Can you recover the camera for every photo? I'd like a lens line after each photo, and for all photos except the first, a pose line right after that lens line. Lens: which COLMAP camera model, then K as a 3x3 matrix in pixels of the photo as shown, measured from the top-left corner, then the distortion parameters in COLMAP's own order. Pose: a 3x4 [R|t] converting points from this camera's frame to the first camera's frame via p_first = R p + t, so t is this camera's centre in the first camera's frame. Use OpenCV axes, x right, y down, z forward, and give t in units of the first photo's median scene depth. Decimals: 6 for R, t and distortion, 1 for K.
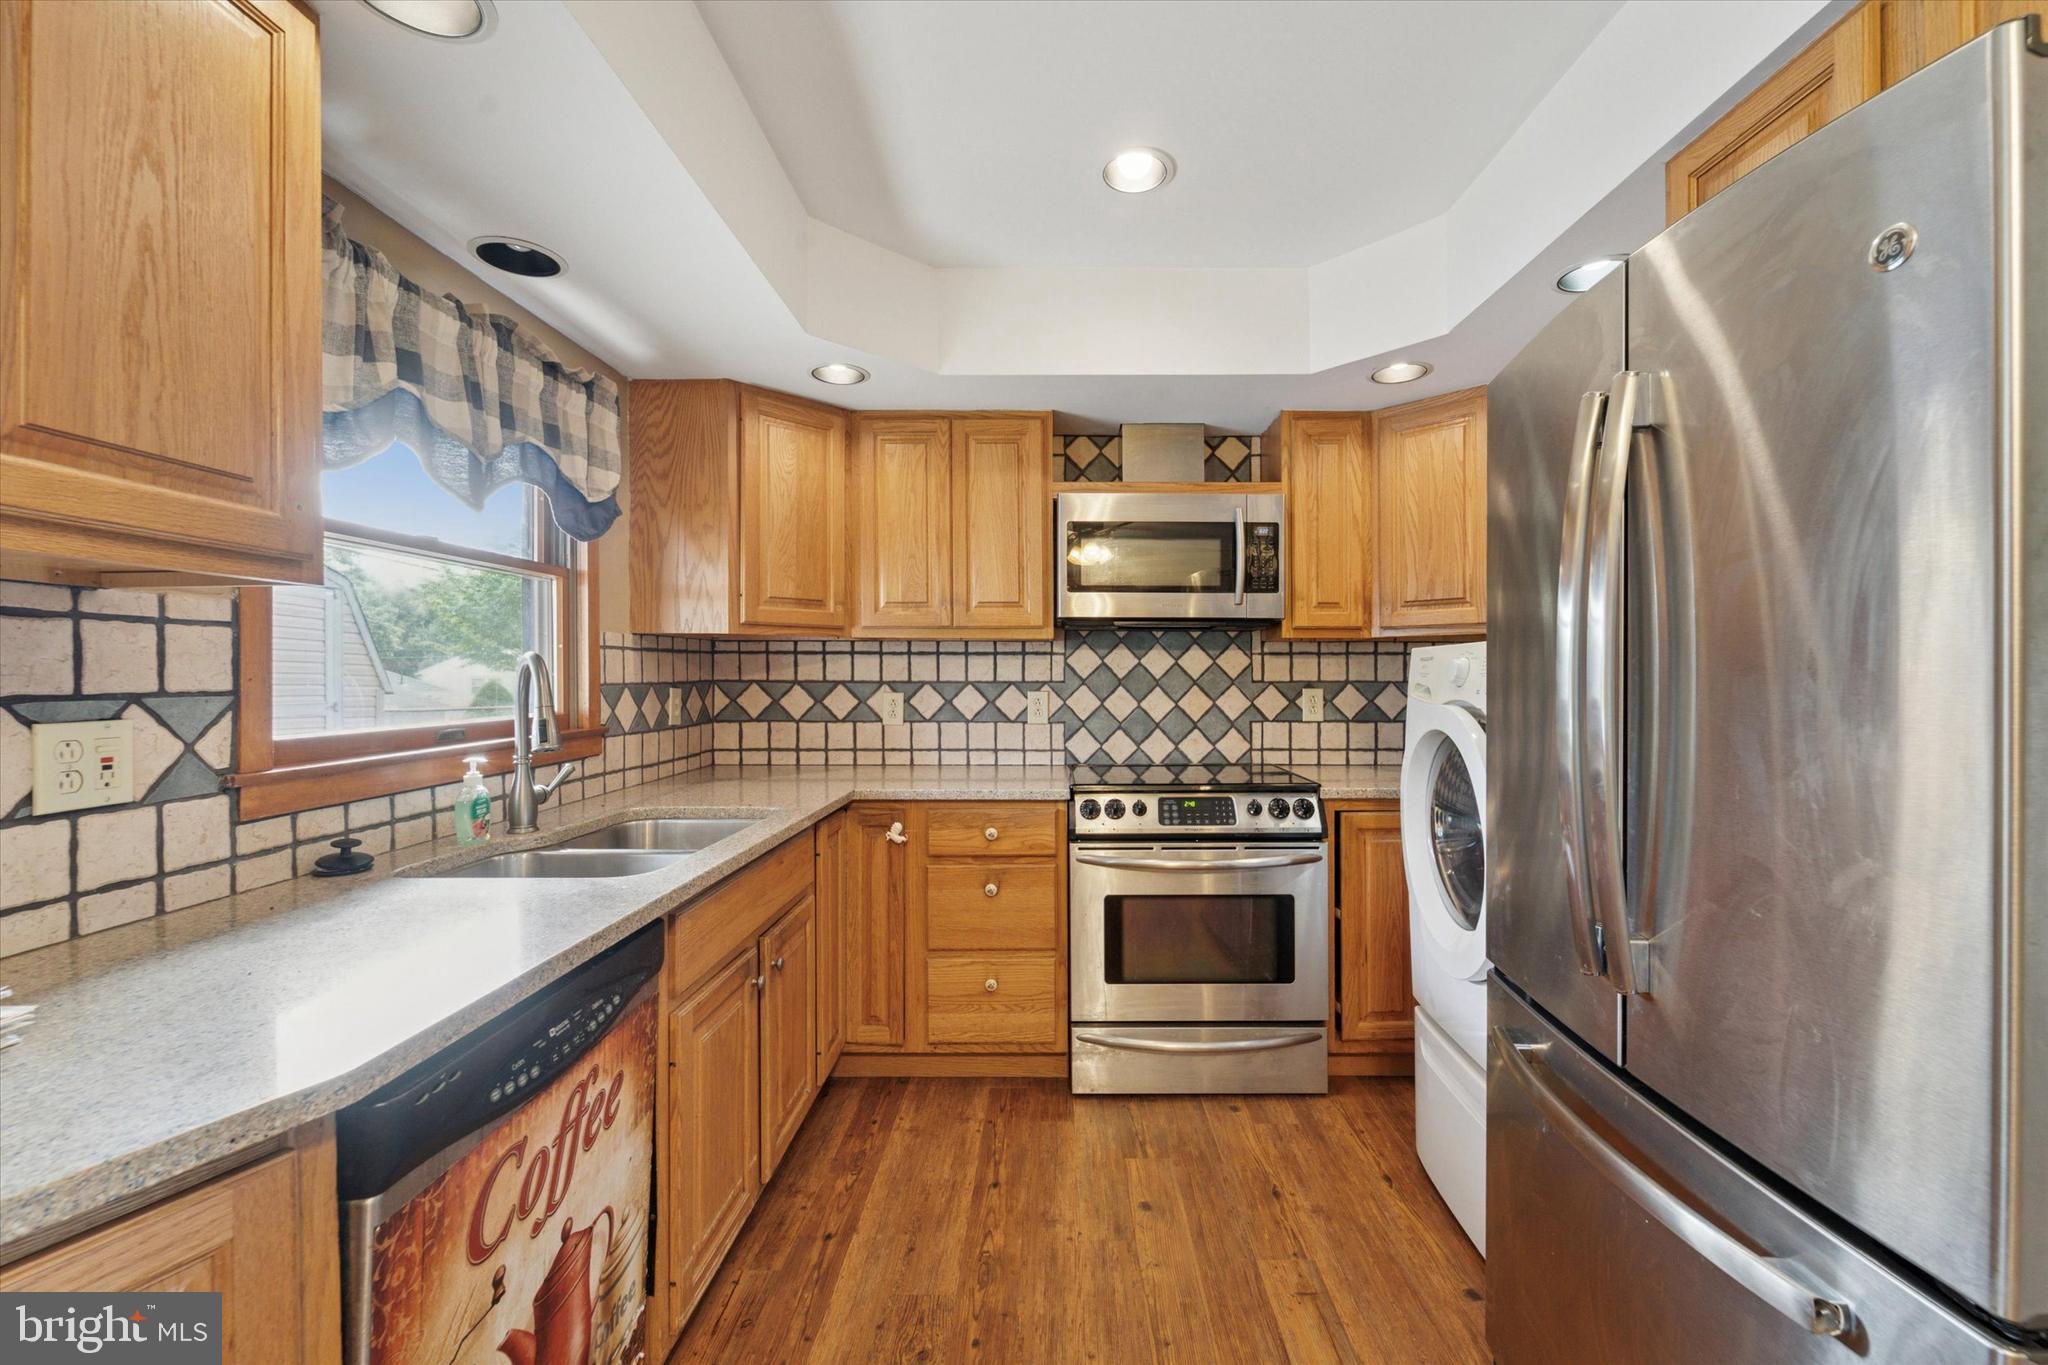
lens RADIAL K [[834.2, 0, 1024.0], [0, 834.2, 682.5], [0, 0, 1]] dist [-0.000363, -0.000080]
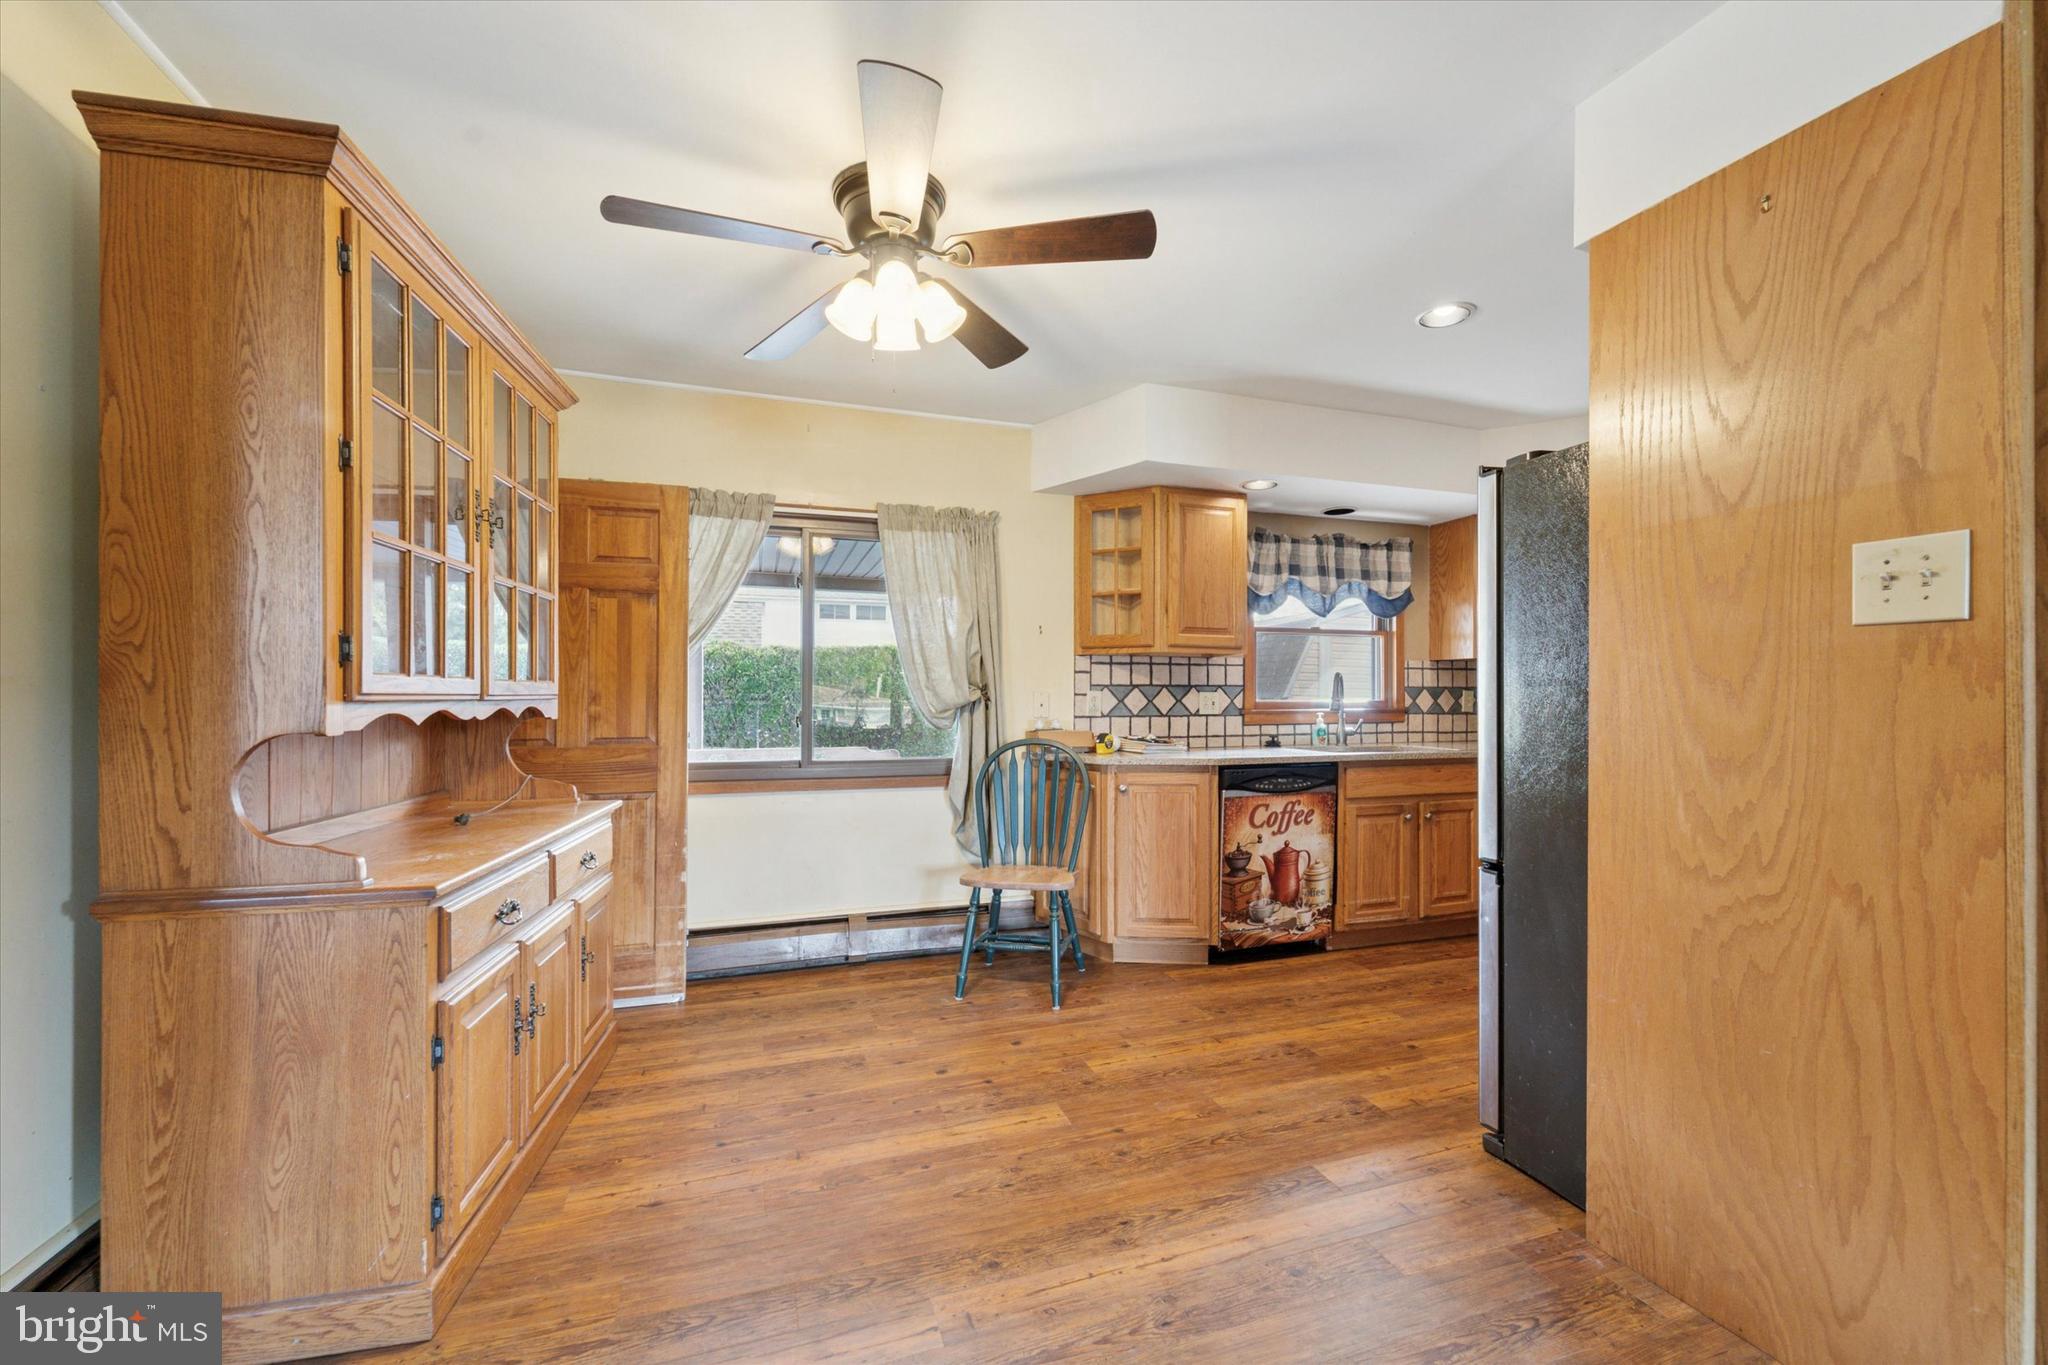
lens RADIAL K [[818.9, 0, 1024.0], [0, 818.9, 682.5], [0, 0, 1]] dist [0.000540, 0.000106]
pose [[0.339563, -0.016691, -0.940435, 1.607628], [-0.012369, 0.999677, -0.022208, 0.072964], [0.940502, 0.019173, 0.339247, -0.818861]]
